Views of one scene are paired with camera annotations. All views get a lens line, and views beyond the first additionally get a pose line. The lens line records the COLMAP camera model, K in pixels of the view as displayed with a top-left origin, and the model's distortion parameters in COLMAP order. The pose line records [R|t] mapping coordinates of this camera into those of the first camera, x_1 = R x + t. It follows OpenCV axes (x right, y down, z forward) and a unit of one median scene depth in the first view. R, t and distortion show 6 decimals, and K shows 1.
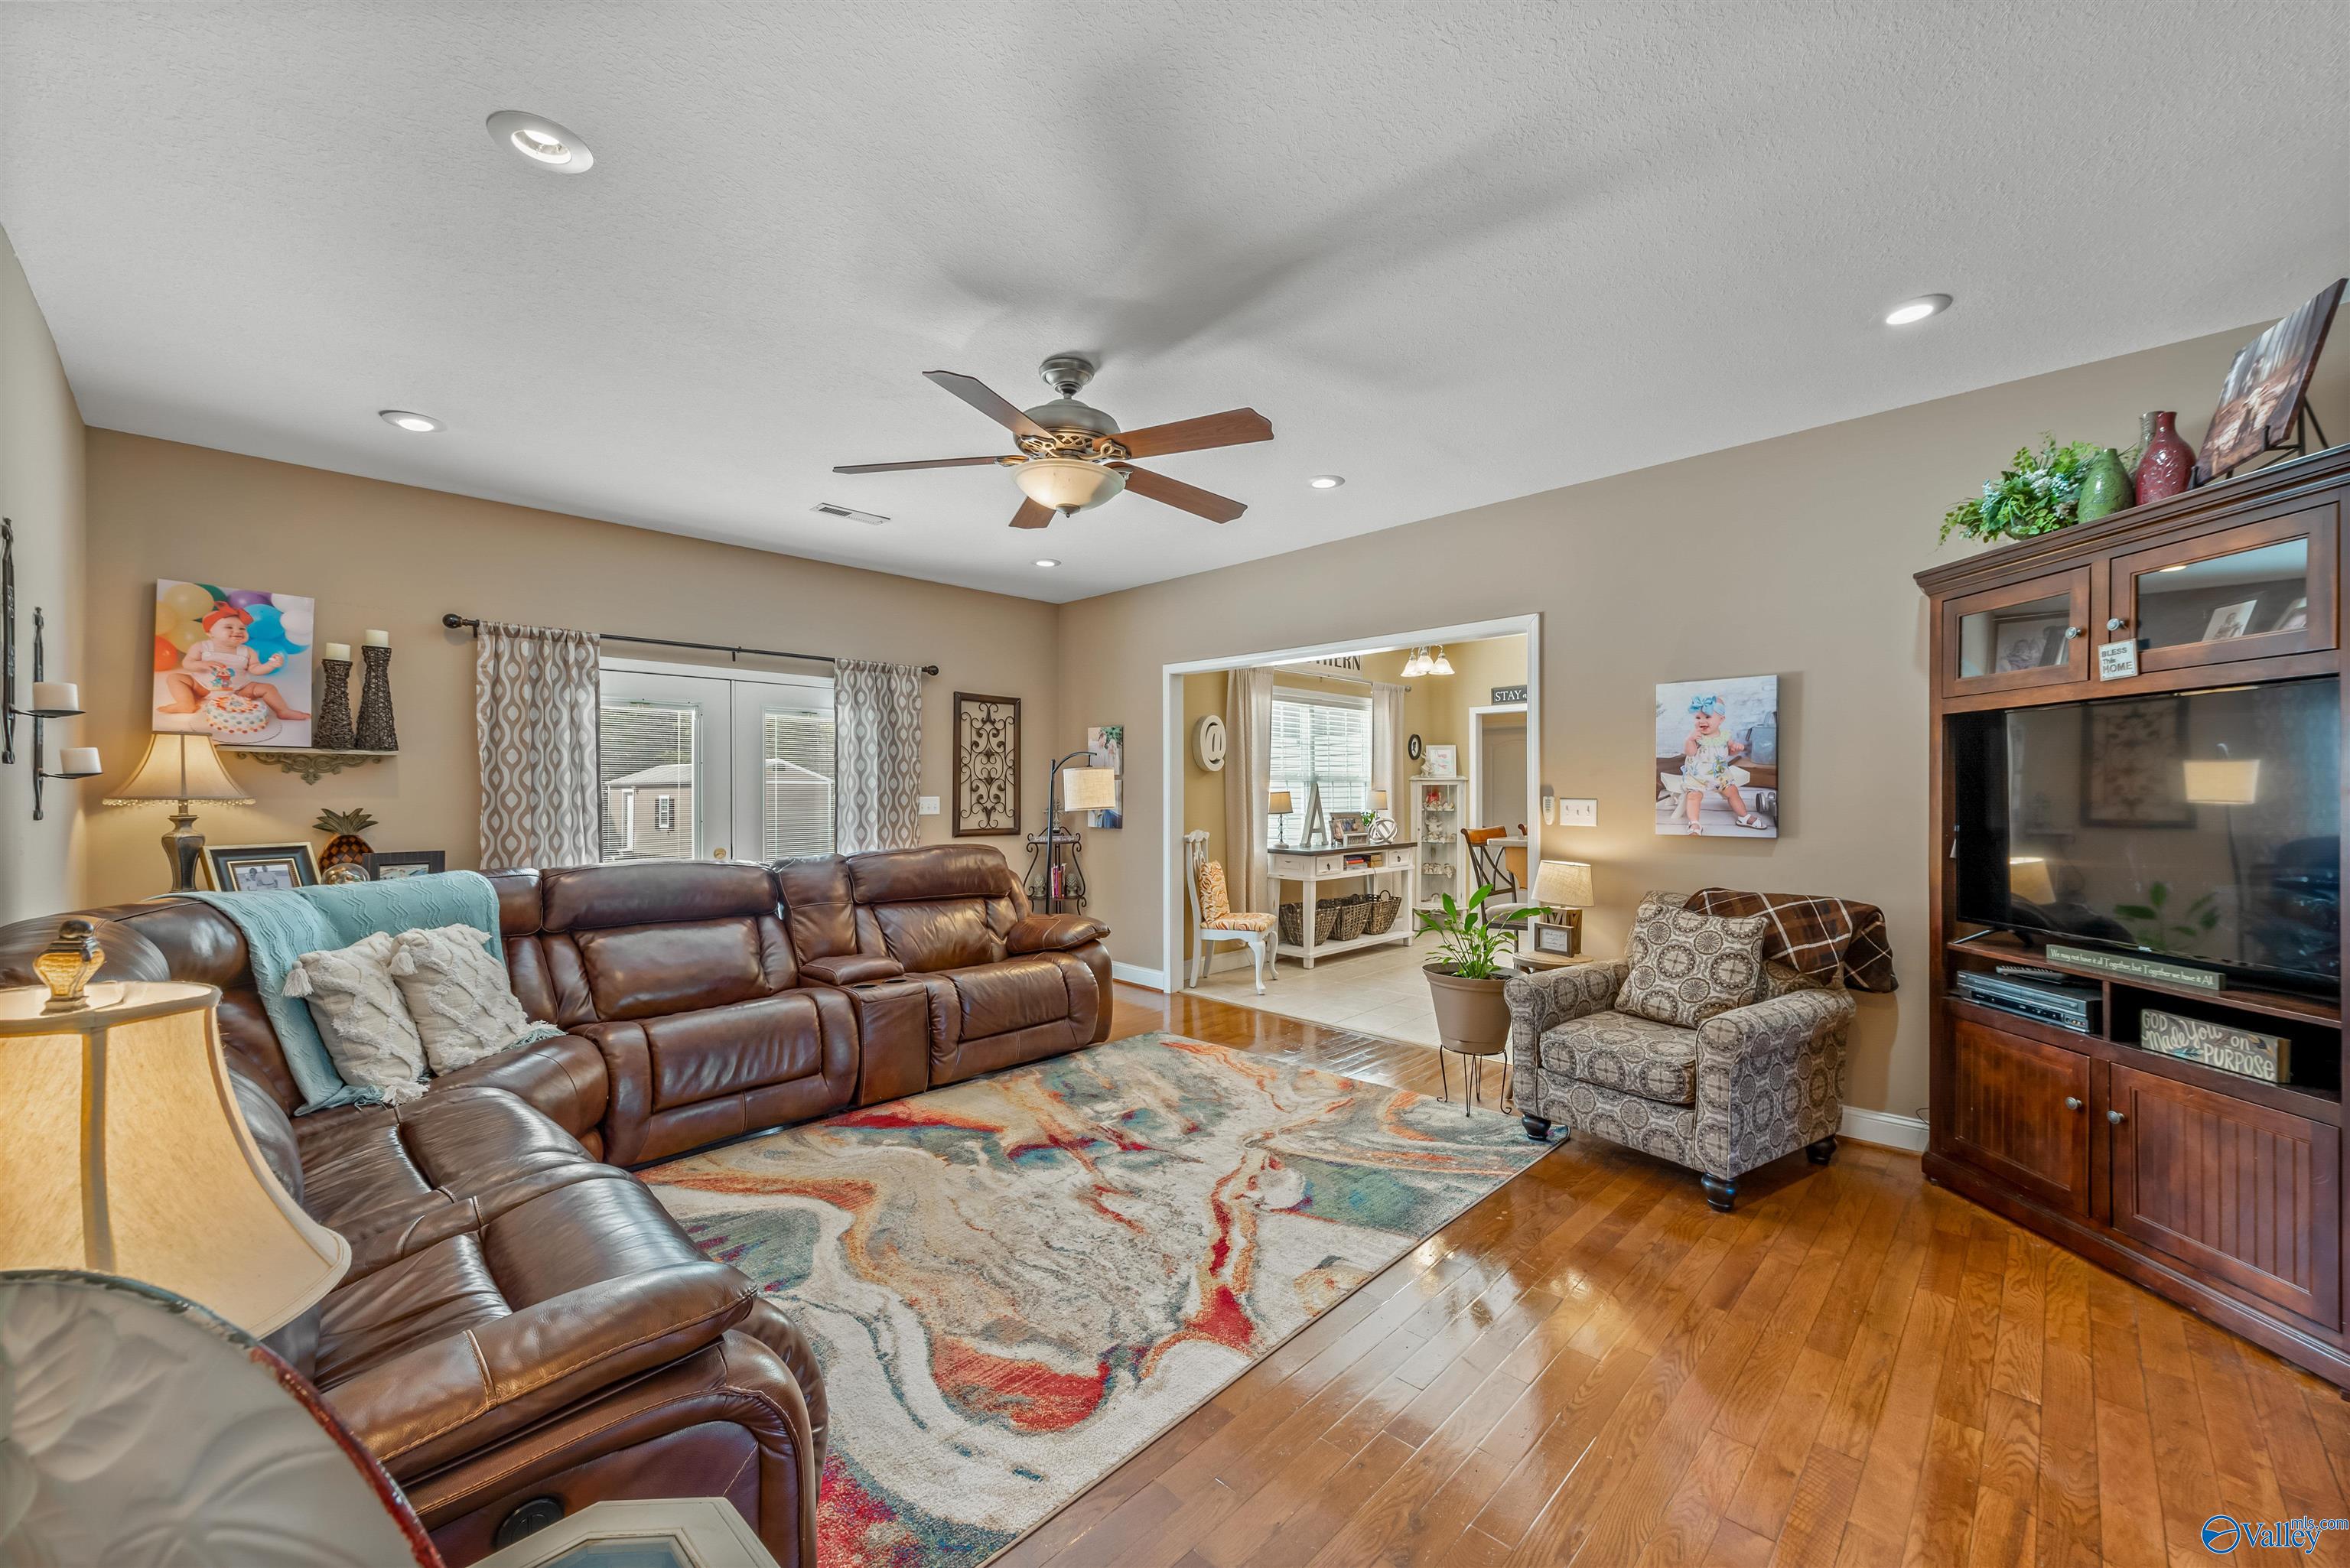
lens RADIAL K [[919.4, 0, 1187.9], [0, 919.4, 793.6], [0, 0, 1]] dist [0.005610, -0.001291]
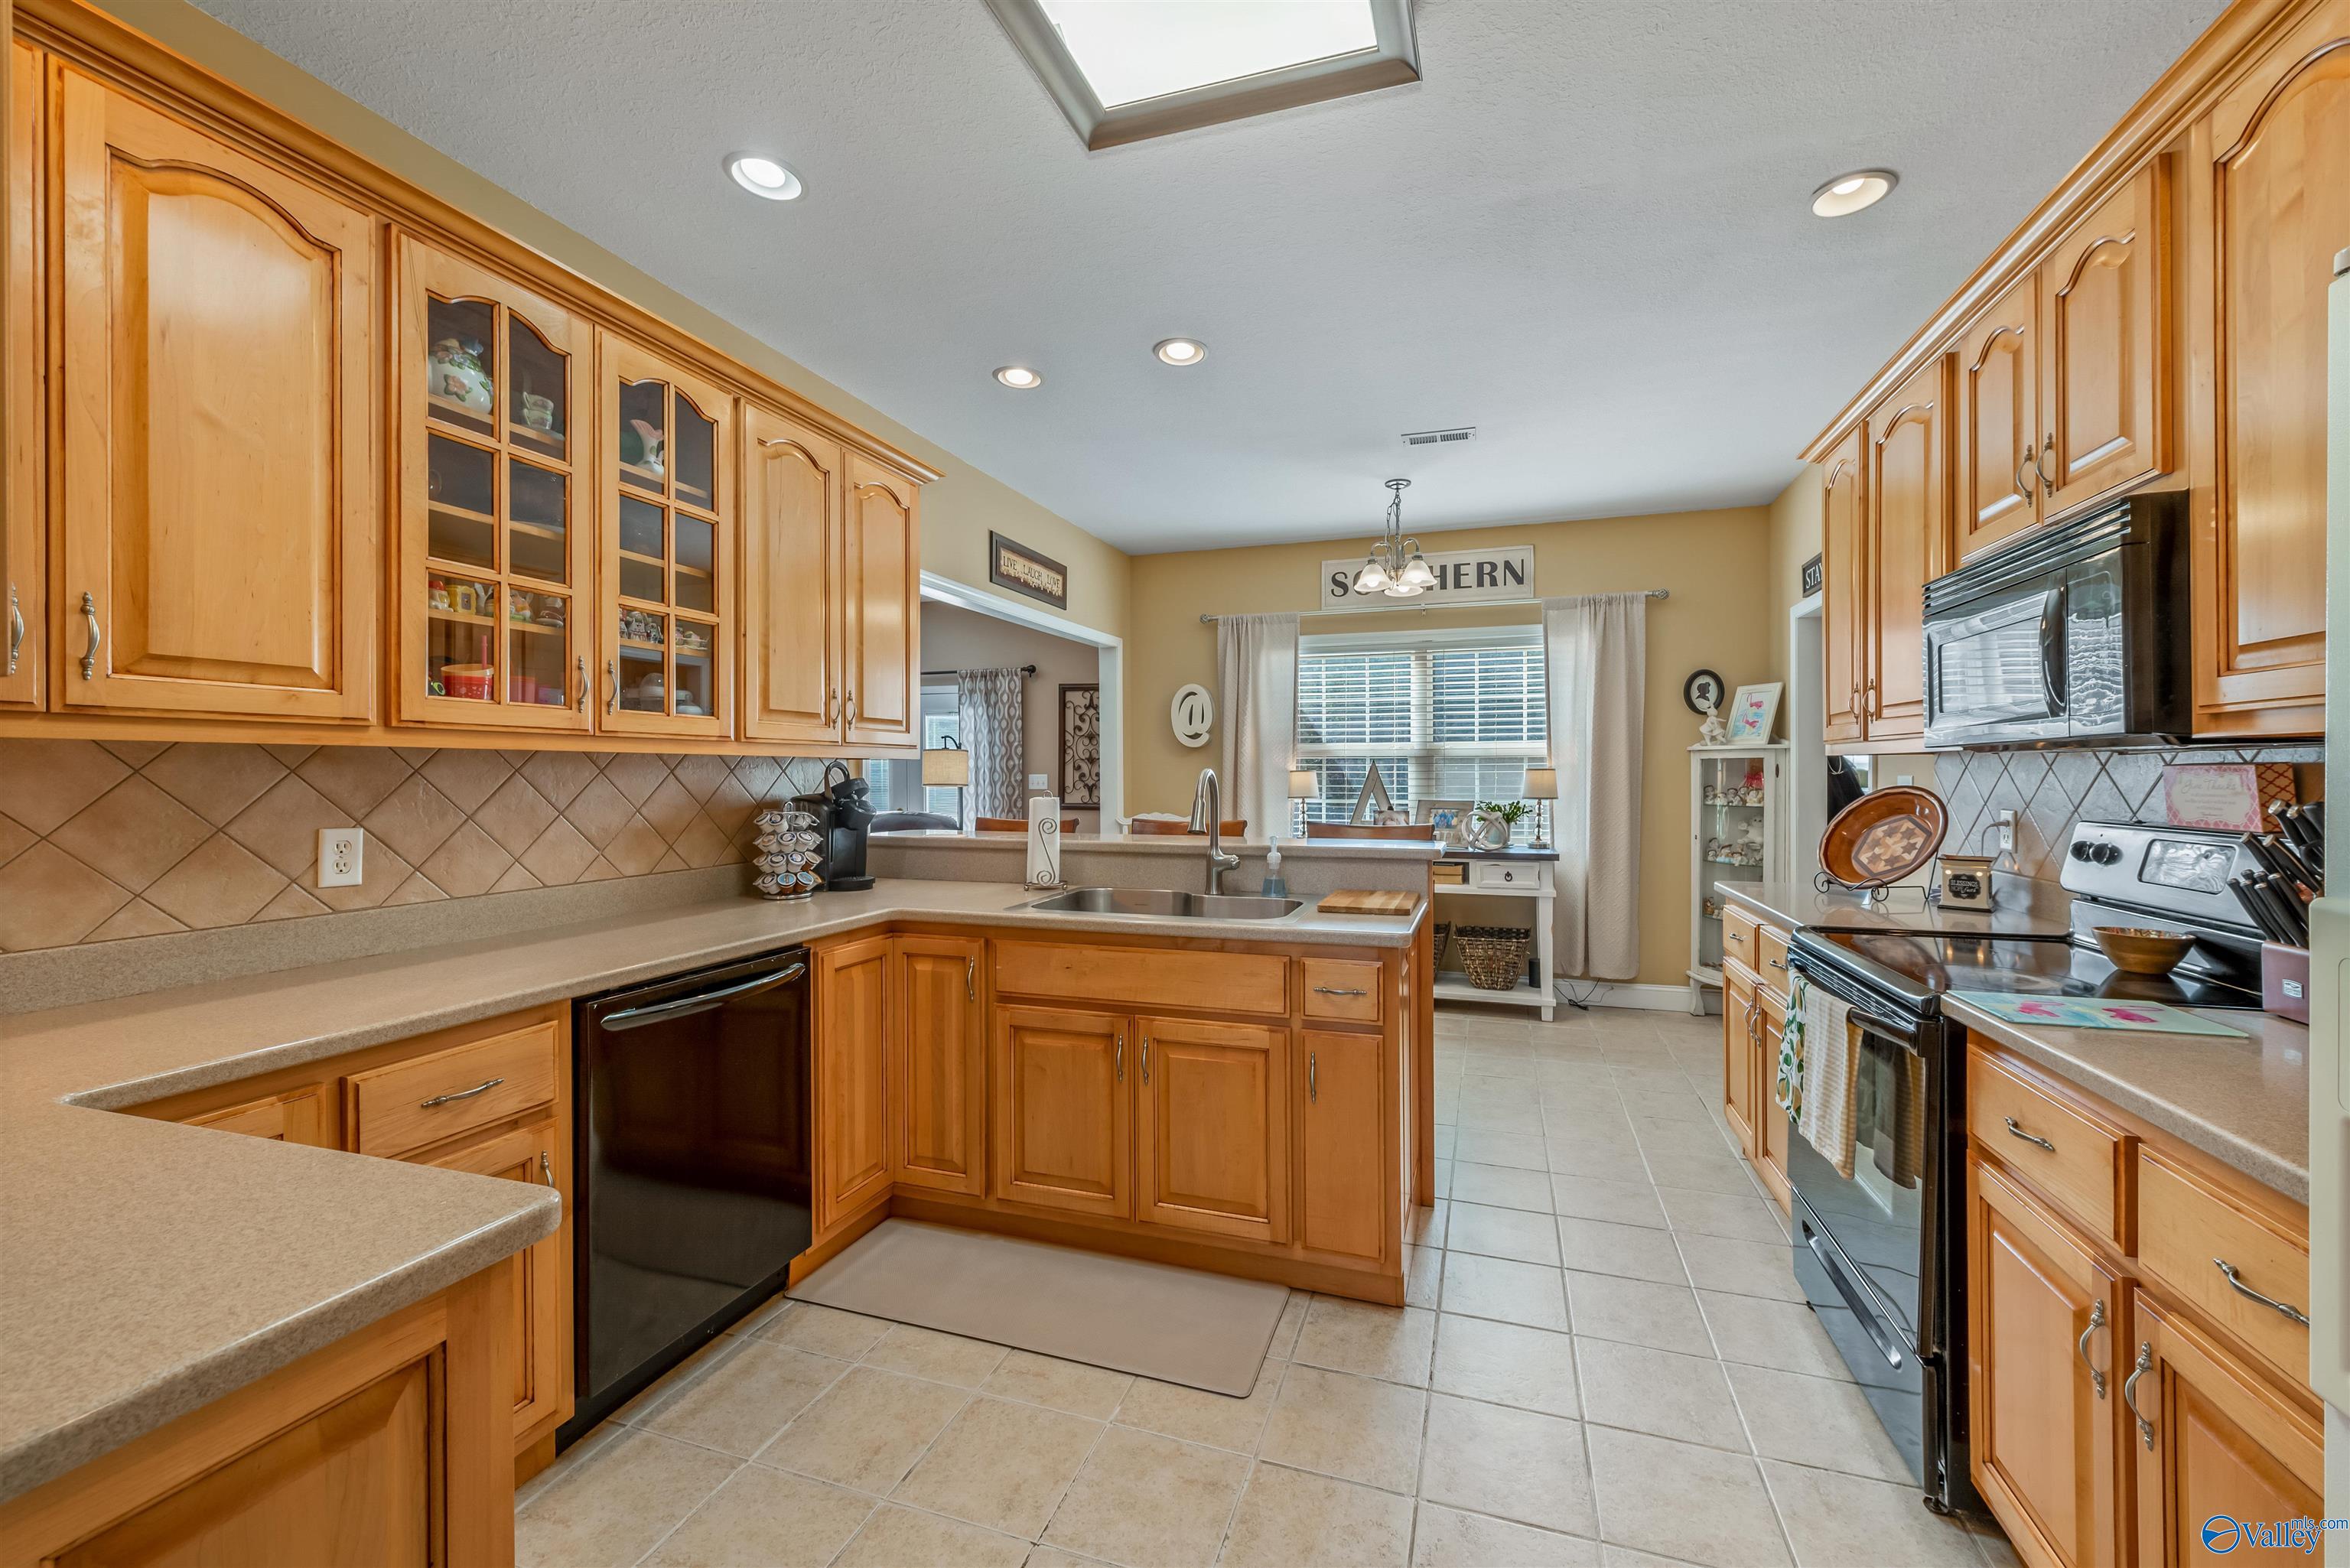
lens RADIAL K [[919.4, 0, 1179.1], [0, 919.4, 775.9], [0, 0, 1]] dist [0.005610, -0.001291]
pose [[0.436737, 0.005461, -0.899573, 1.491925], [-0.001283, 0.999984, 0.005448, -0.002982], [0.899588, -0.001225, 0.436737, 1.096883]]
